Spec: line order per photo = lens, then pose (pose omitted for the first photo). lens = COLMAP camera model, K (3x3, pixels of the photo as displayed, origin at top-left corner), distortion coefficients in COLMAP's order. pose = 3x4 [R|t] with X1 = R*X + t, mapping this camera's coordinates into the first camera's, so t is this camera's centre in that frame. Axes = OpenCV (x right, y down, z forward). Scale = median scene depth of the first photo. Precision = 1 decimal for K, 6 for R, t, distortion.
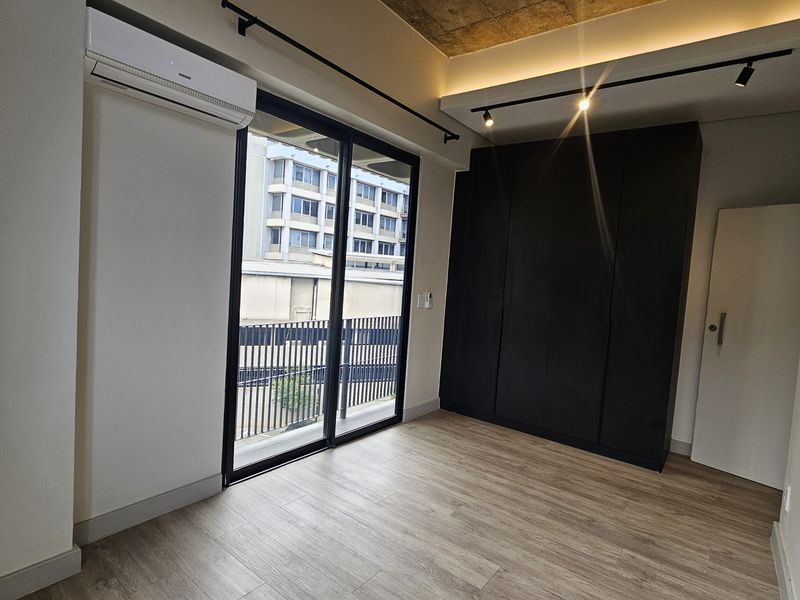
lens RADIAL K [[436.8, 0, 400.2], [0, 436.8, 296.3], [0, 0, 1]] dist [0.004070, 0.000116]
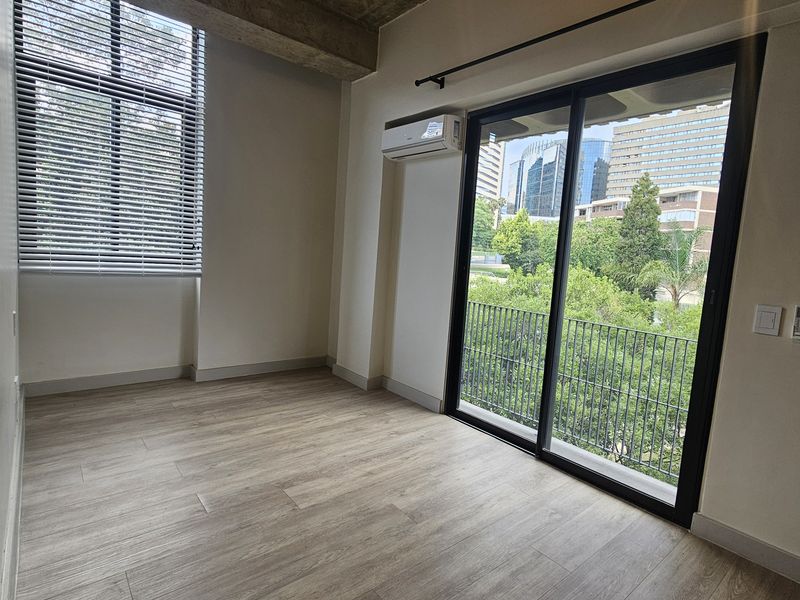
lens RADIAL K [[436.8, 0, 400.2], [0, 436.8, 296.3], [0, 0, 1]] dist [0.004070, 0.000116]
pose [[-0.215522, 0.015720, -0.976373, 0.934195], [-0.142210, 0.988705, 0.047309, 0.030933], [0.966088, 0.149046, -0.210852, 1.085037]]
